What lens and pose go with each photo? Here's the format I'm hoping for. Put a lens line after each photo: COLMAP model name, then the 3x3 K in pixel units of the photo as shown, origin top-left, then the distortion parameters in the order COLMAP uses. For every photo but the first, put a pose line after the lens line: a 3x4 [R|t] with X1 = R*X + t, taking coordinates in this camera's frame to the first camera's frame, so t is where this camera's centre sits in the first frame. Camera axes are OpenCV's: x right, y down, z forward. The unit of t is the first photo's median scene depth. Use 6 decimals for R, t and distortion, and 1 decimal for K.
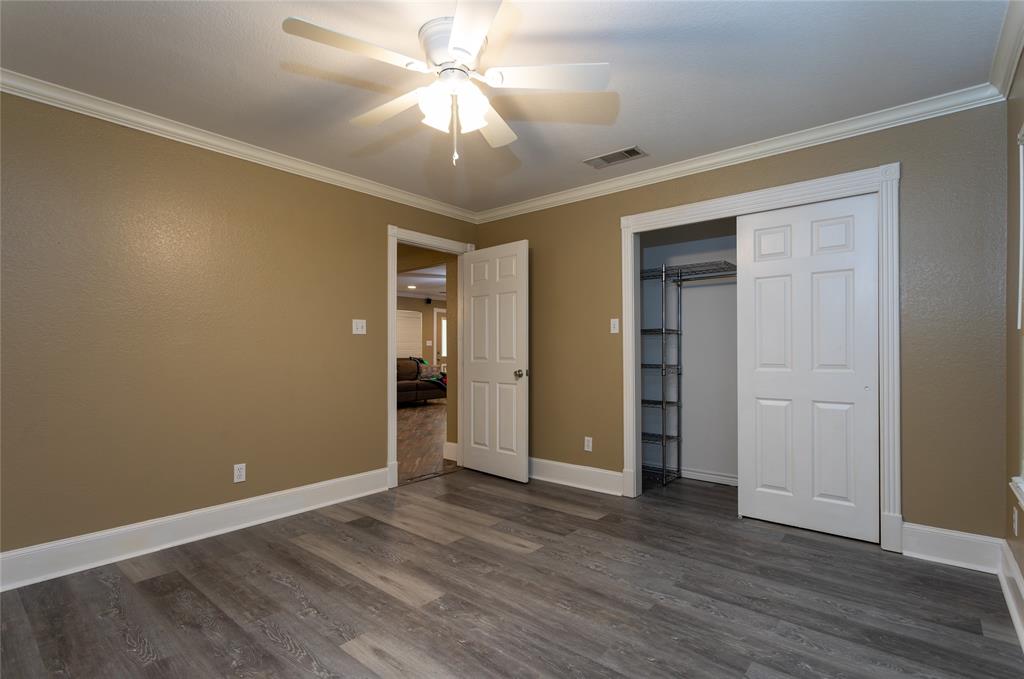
lens RADIAL K [[503.9, 0, 531.2], [0, 503.9, 344.4], [0, 0, 1]] dist [0.000269, 0.000409]
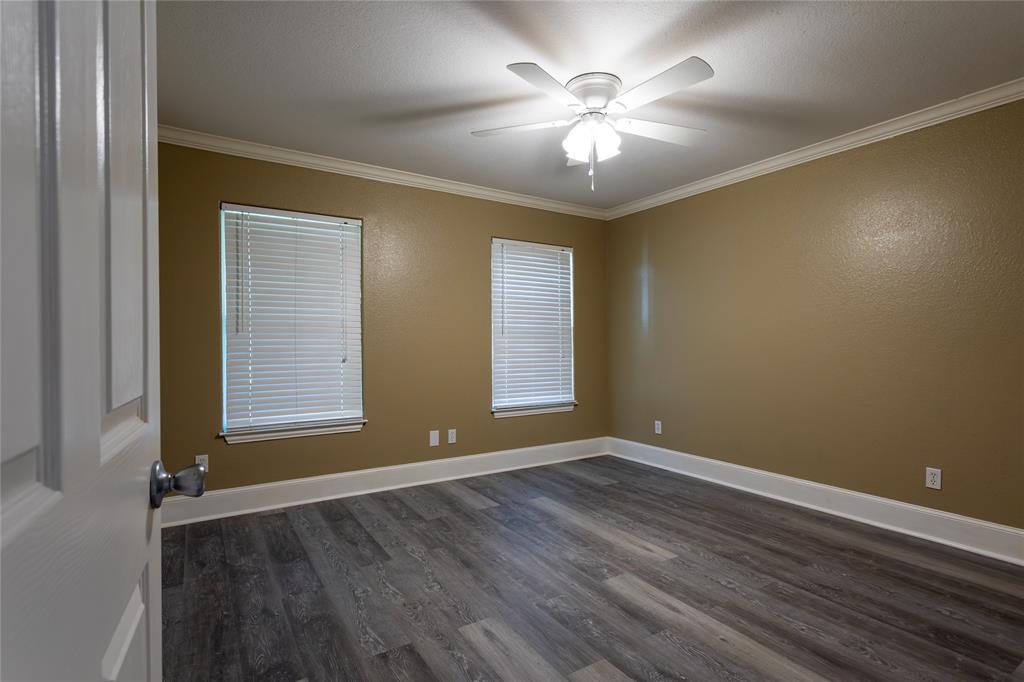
lens RADIAL K [[503.9, 0, 531.2], [0, 503.9, 345.9], [0, 0, 1]] dist [0.000269, 0.000409]
pose [[-0.954400, 0.002578, 0.298519, -0.341558], [0.001974, 0.999995, -0.002324, 0.023721], [-0.298524, -0.001628, -0.954401, 2.033515]]
